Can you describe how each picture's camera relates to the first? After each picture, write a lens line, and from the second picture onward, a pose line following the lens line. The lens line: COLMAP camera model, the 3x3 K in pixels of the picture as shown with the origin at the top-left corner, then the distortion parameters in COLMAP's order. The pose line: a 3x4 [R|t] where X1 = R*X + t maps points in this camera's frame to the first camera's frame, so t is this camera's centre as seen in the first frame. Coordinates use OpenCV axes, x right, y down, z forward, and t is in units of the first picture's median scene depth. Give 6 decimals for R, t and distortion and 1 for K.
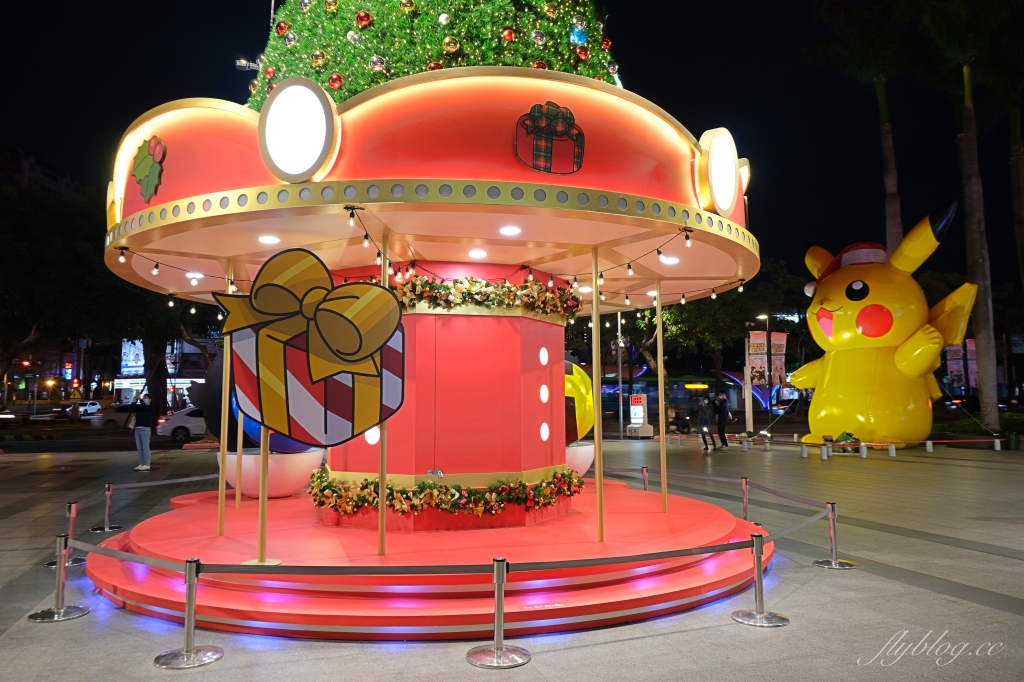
lens RADIAL K [[708.4, 0, 510.6], [0, 708.4, 340.5], [0, 0, 1]] dist [0.005043, 0.000622]
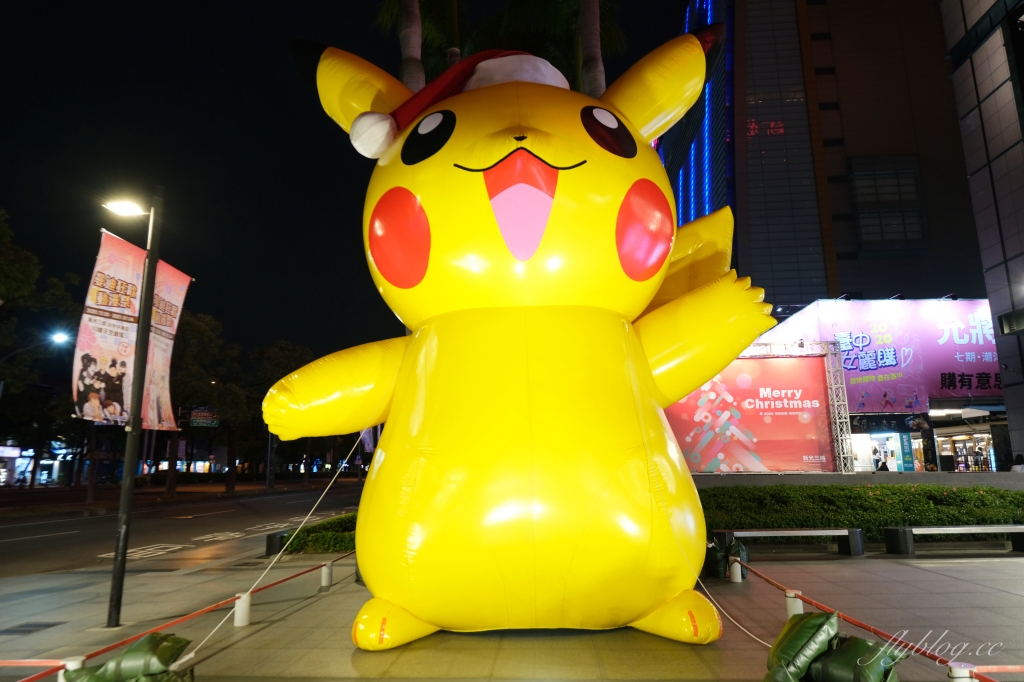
lens RADIAL K [[658.7, 0, 506.4], [0, 658.7, 341.8], [0, 0, 1]] dist [0.011576, 0.001545]
pose [[0.389634, 0.173359, 0.904506, 0.190172], [-0.062270, 0.984835, -0.161931, 0.071164], [-0.918862, 0.006771, 0.394521, 0.836533]]
